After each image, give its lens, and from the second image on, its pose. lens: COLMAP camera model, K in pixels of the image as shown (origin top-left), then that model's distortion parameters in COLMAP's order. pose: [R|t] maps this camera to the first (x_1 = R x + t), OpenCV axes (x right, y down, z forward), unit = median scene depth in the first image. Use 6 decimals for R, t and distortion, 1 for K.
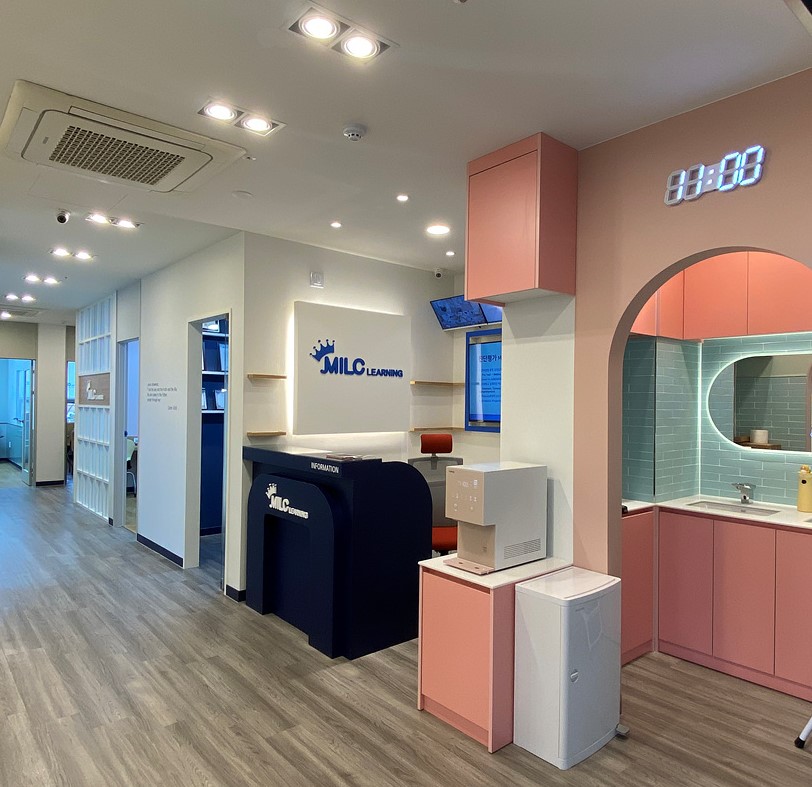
lens RADIAL K [[583.8, 0, 409.2], [0, 583.8, 401.1], [0, 0, 1]] dist [0.047213, -0.039306]
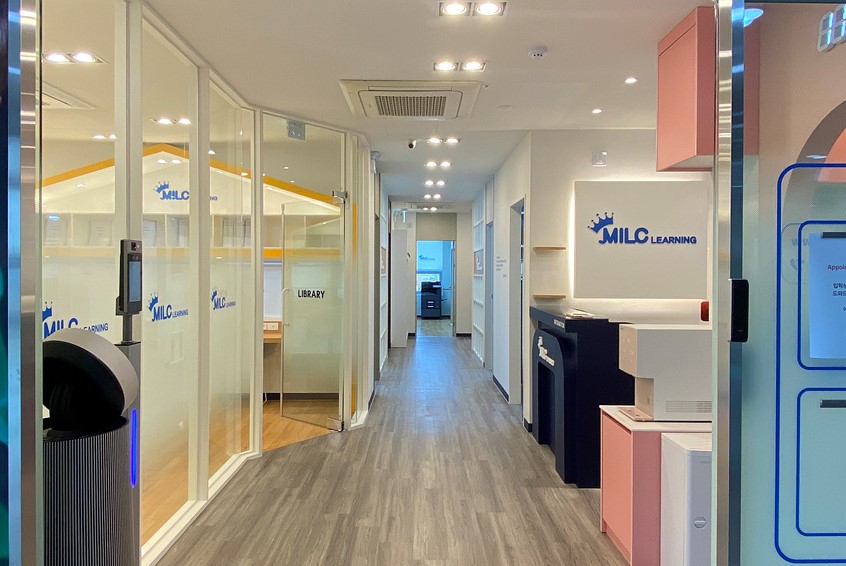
lens RADIAL K [[577.3, 0, 421.9], [0, 577.3, 277.7], [0, 0, 1]] dist [0.000831, -0.011845]
pose [[0.757894, -0.002345, -0.652374, 0.331375], [0.009078, 0.999935, 0.006952, 0.007364], [0.652315, -0.011192, 0.757866, -0.060574]]
